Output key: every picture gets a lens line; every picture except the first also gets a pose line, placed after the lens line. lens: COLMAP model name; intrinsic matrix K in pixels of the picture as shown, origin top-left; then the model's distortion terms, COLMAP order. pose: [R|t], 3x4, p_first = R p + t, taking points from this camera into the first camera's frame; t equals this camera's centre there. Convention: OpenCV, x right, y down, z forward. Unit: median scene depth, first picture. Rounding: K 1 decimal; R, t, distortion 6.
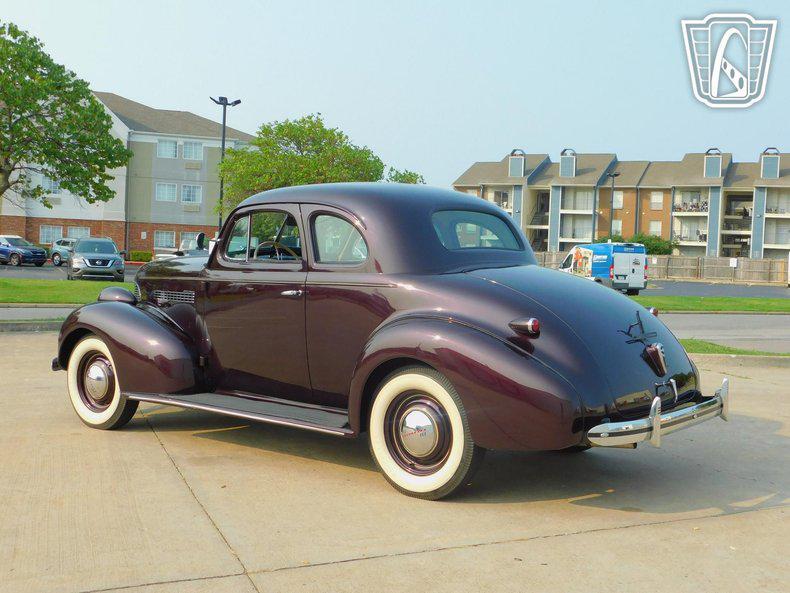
lens RADIAL K [[944.2, 0, 392.8], [0, 944.2, 299.6], [0, 0, 1]] dist [-0.010829, 0.011196]
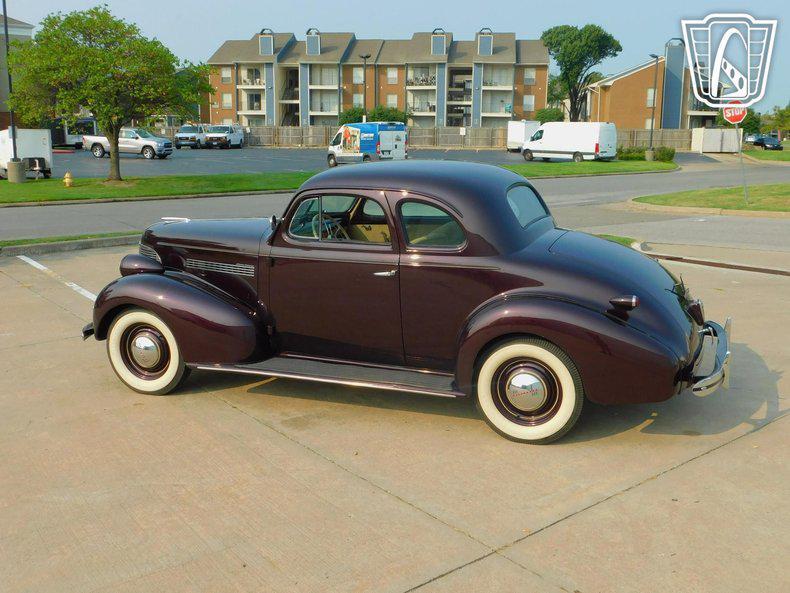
lens RADIAL K [[839.1, 0, 395.0], [0, 839.1, 296.5], [0, 0, 1]] dist [0.000245, -0.002507]
pose [[0.955764, -0.087218, 0.280906, -0.025237], [0.041538, 0.985477, 0.164652, -0.009554], [-0.291187, -0.145700, 0.945506, 0.003756]]
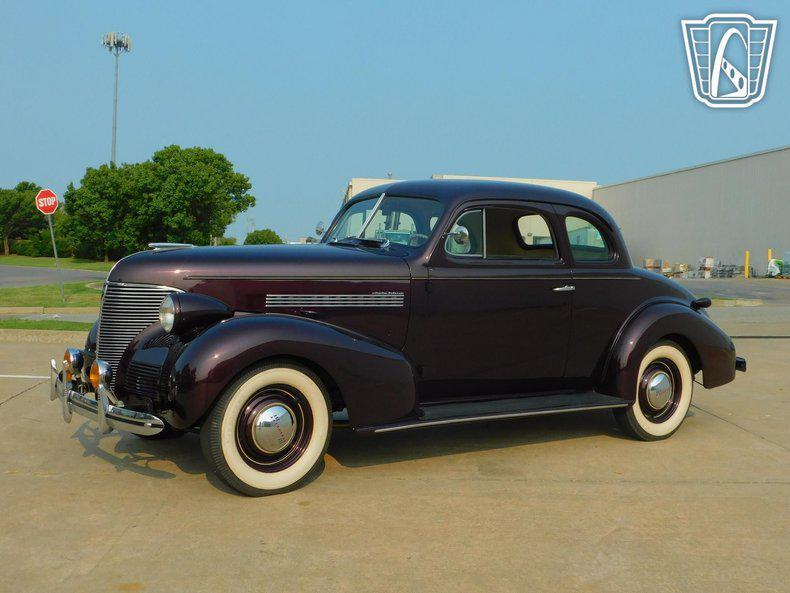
lens RADIAL K [[944.2, 0, 392.8], [0, 944.2, 299.6], [0, 0, 1]] dist [-0.010829, 0.011196]
pose [[0.287097, -0.060396, 0.955996, -0.079091], [0.020948, 0.998168, 0.056770, -0.003930], [-0.957672, 0.003727, 0.287836, 0.058857]]
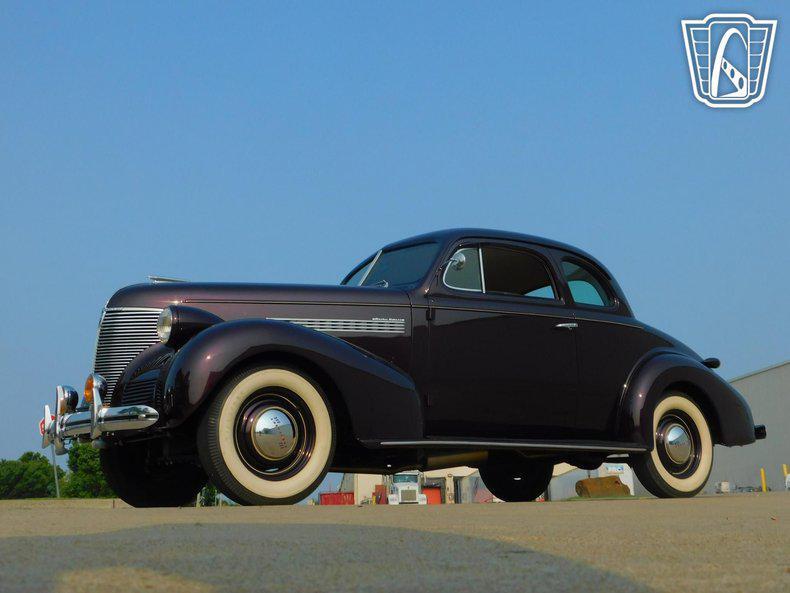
lens RADIAL K [[944.2, 0, 392.8], [0, 944.2, 299.6], [0, 0, 1]] dist [-0.010829, 0.011196]
pose [[0.295440, 0.188422, 0.936596, -0.077485], [0.070229, 0.973422, -0.217984, 0.012090], [-0.952777, 0.130178, 0.274355, 0.059754]]
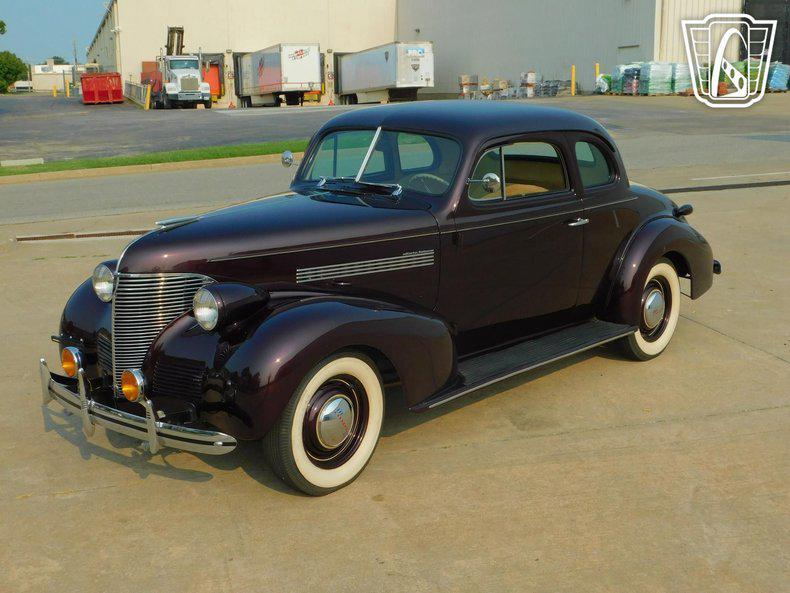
lens RADIAL K [[1055.0, 0, 395.0], [0, 1055.0, 296.5], [0, 0, 1]] dist [-0.000703, 0.049007]
pose [[0.070093, -0.235263, 0.969401, -0.082388], [0.061282, 0.970971, 0.231213, -0.013493], [-0.995656, 0.043201, 0.082475, 0.074005]]
